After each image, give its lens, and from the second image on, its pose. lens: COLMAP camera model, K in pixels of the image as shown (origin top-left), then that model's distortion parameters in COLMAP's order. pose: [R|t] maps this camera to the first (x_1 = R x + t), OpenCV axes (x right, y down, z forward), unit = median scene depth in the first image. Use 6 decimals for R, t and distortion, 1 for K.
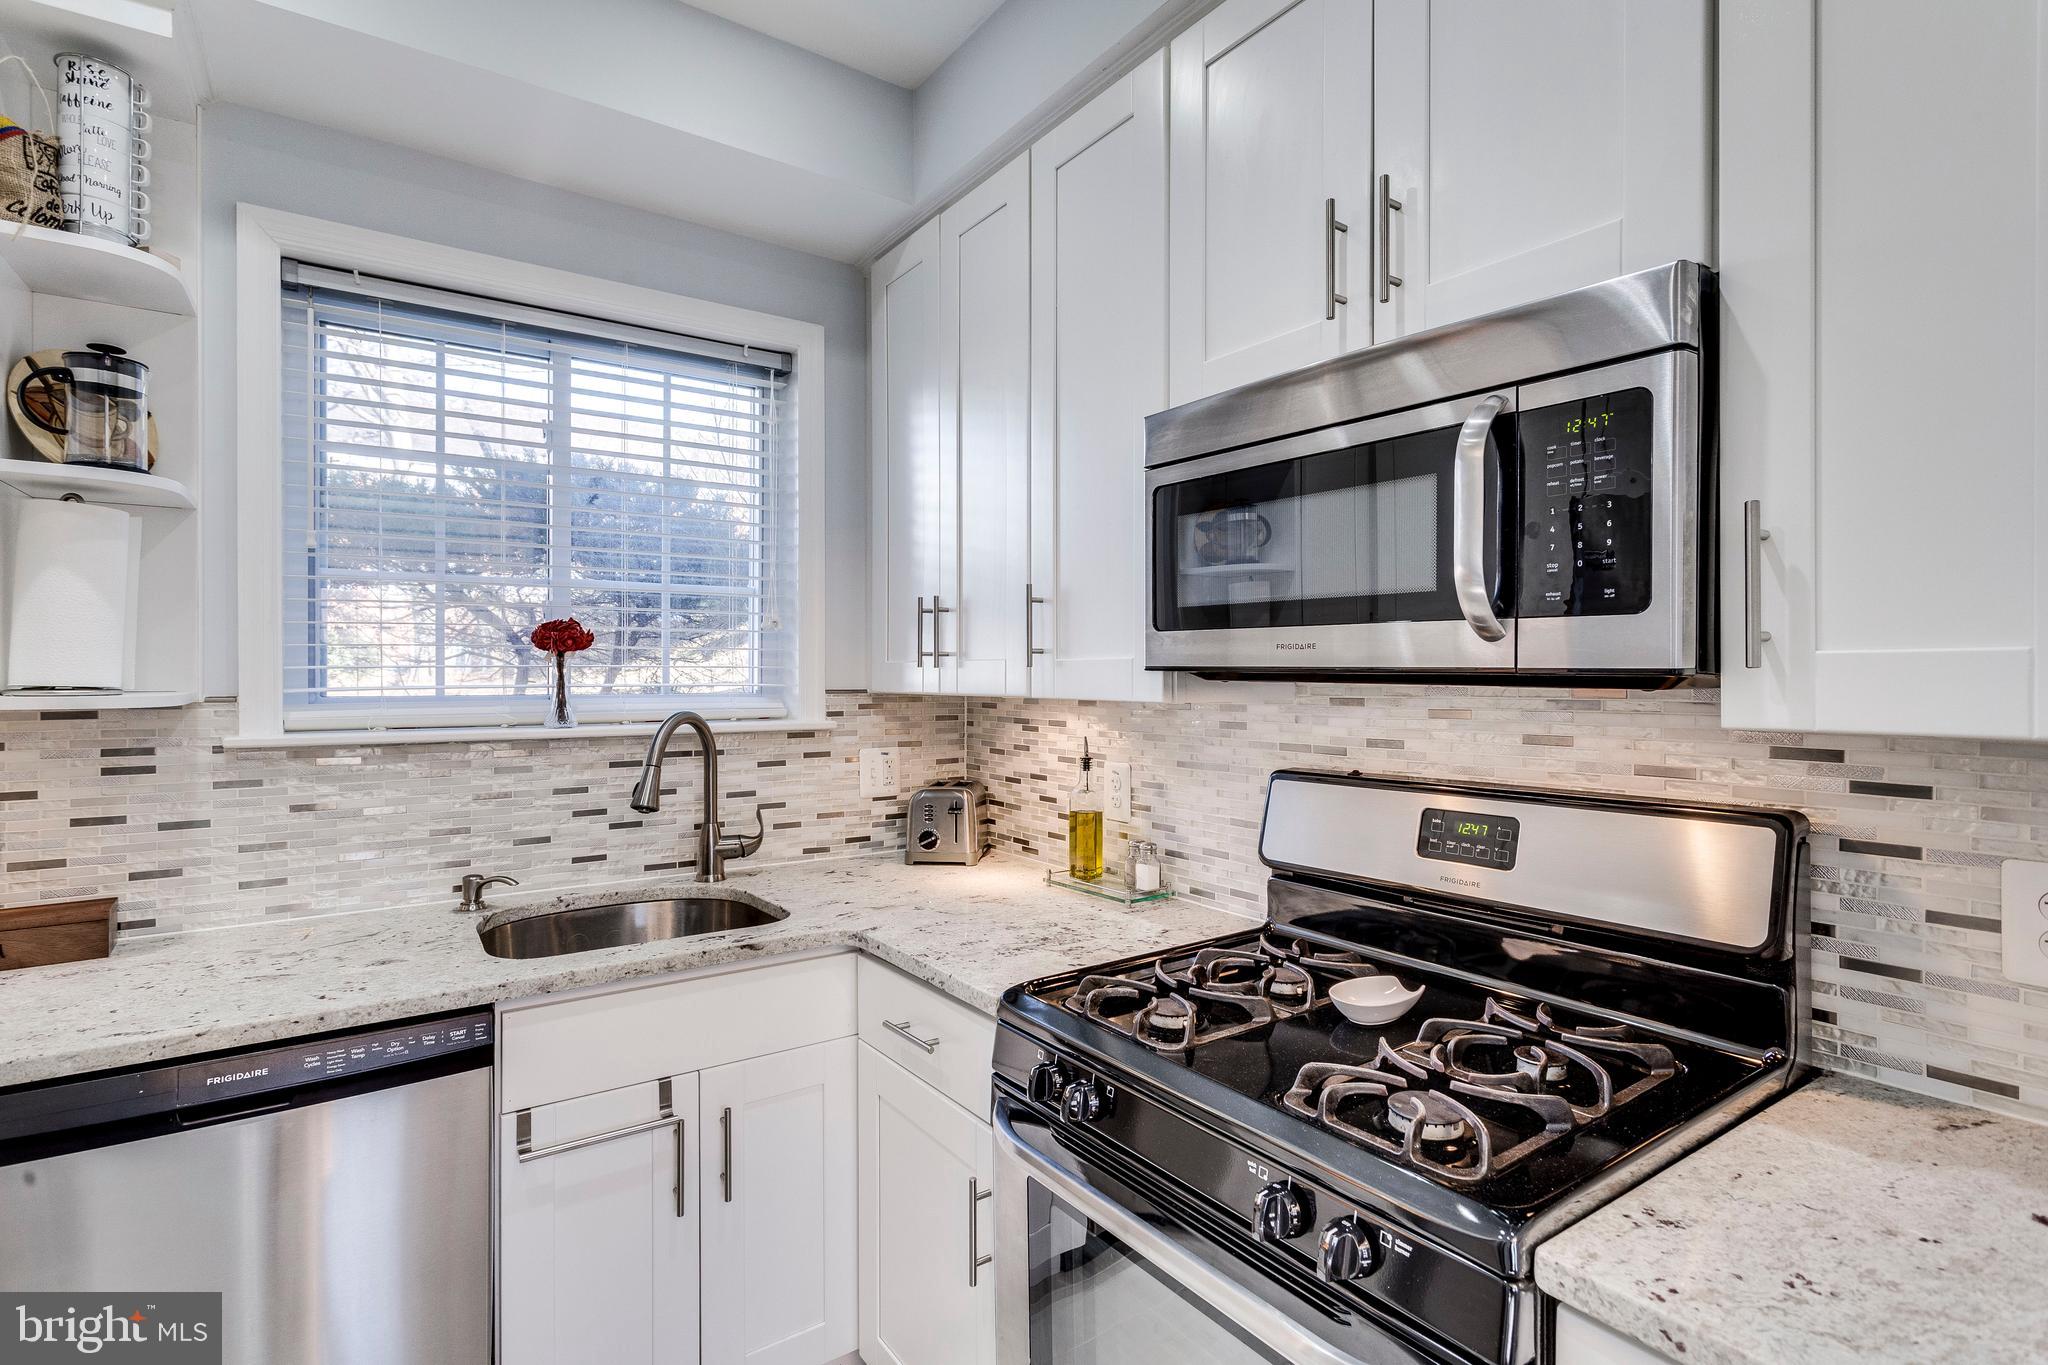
lens RADIAL K [[984.8, 0, 1024.0], [0, 984.8, 682.5], [0, 0, 1]] dist [-0.001039, 0.001653]
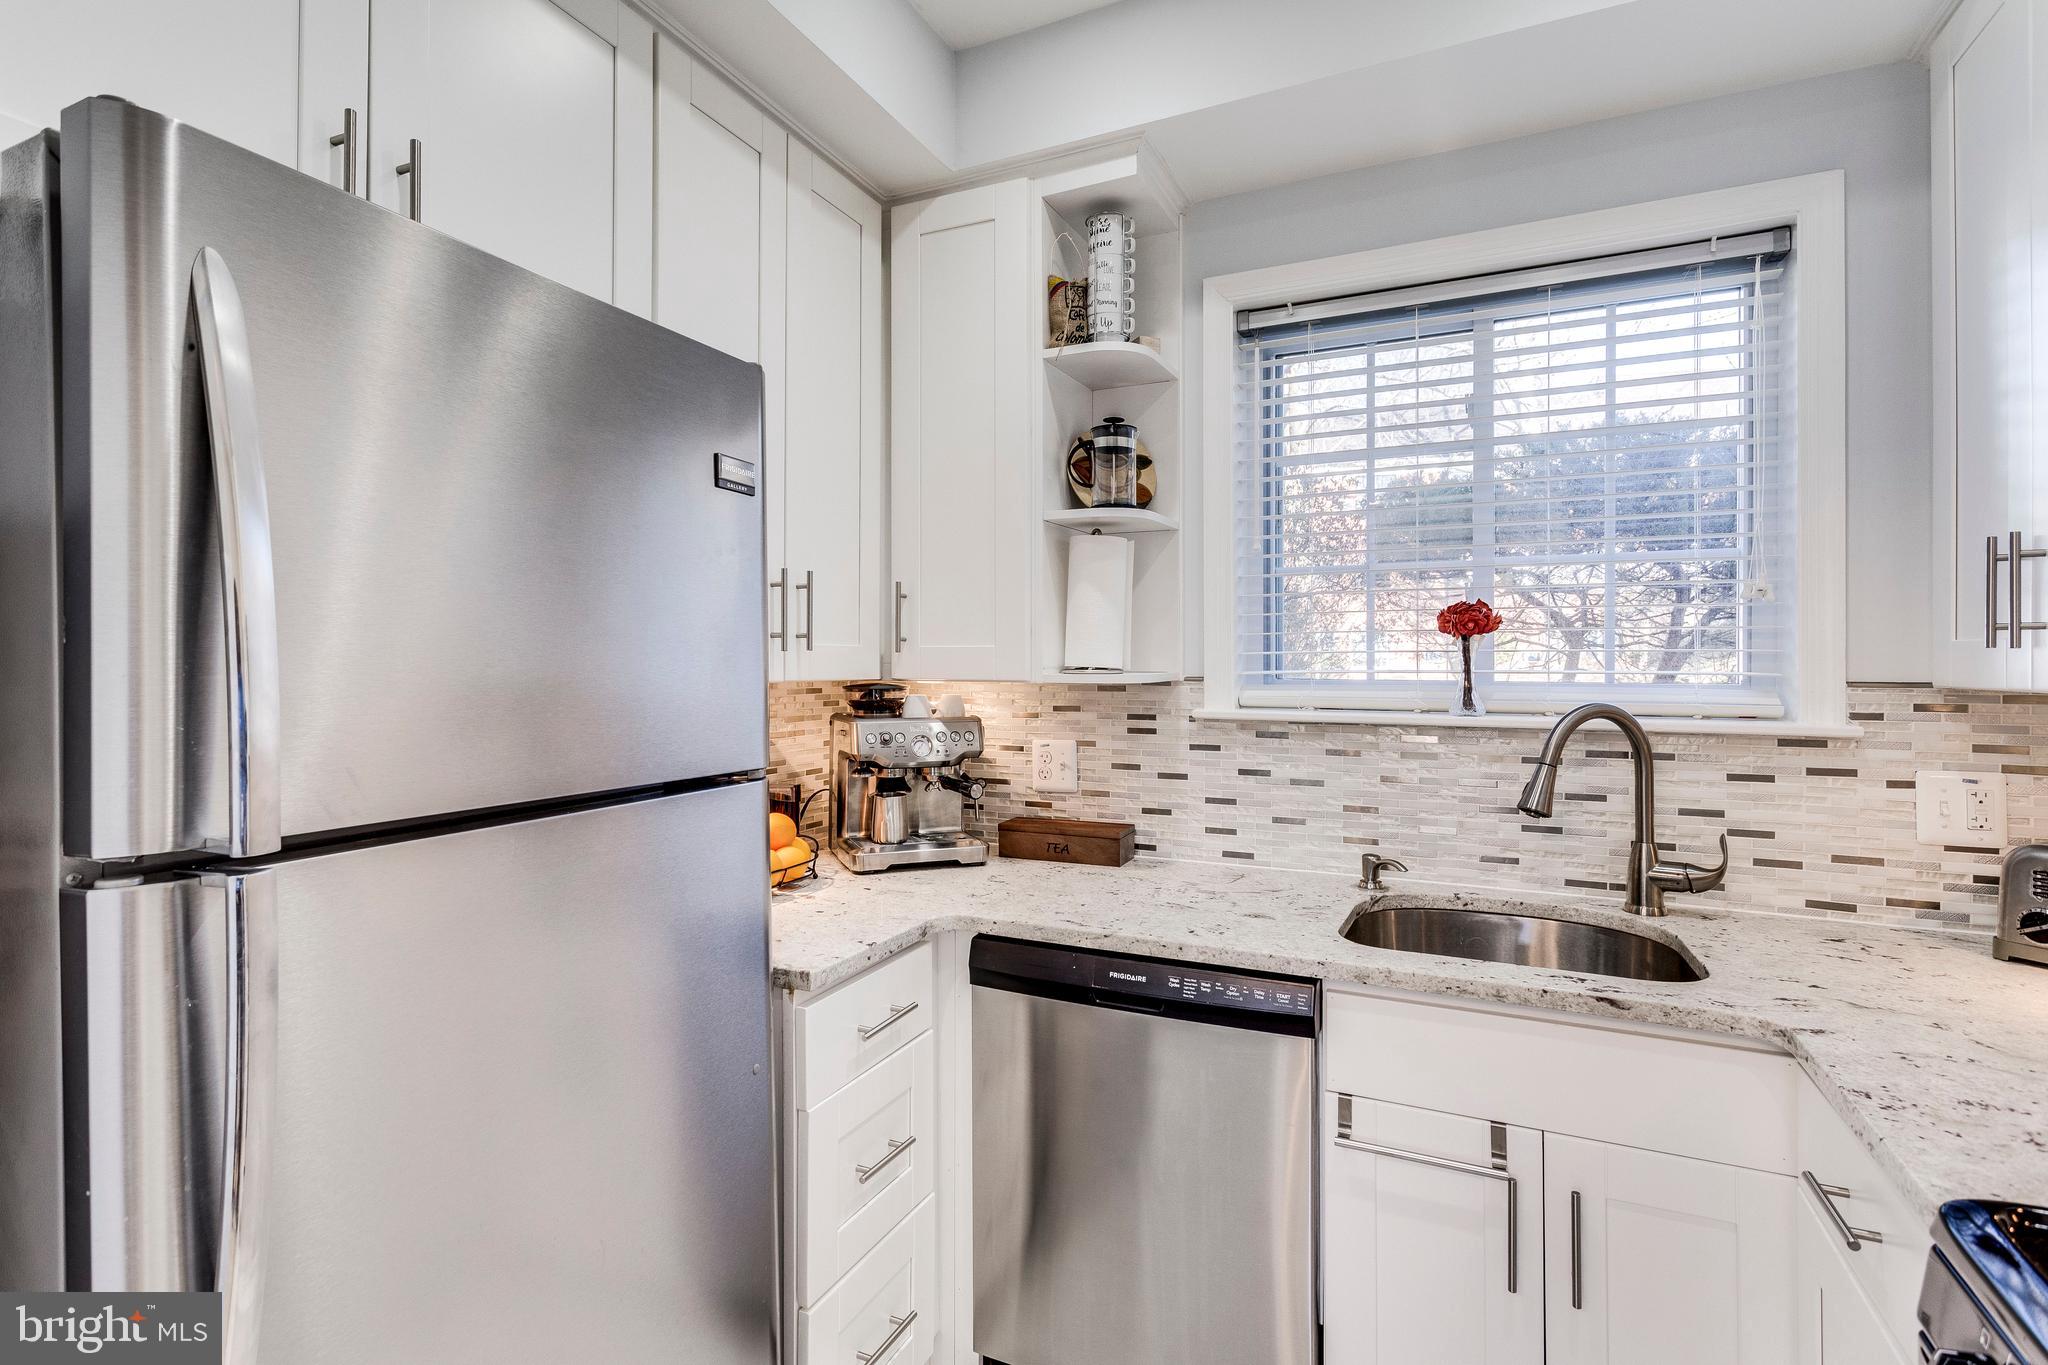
lens RADIAL K [[993.5, 0, 1010.9], [0, 993.5, 662.0], [0, 0, 1]] dist [0.001804, 0.002140]
pose [[0.494617, 0.001745, -0.869109, 0.151971], [-0.009247, 0.999952, -0.003255, 0.001532], [0.869062, 0.009646, 0.494609, 0.154150]]
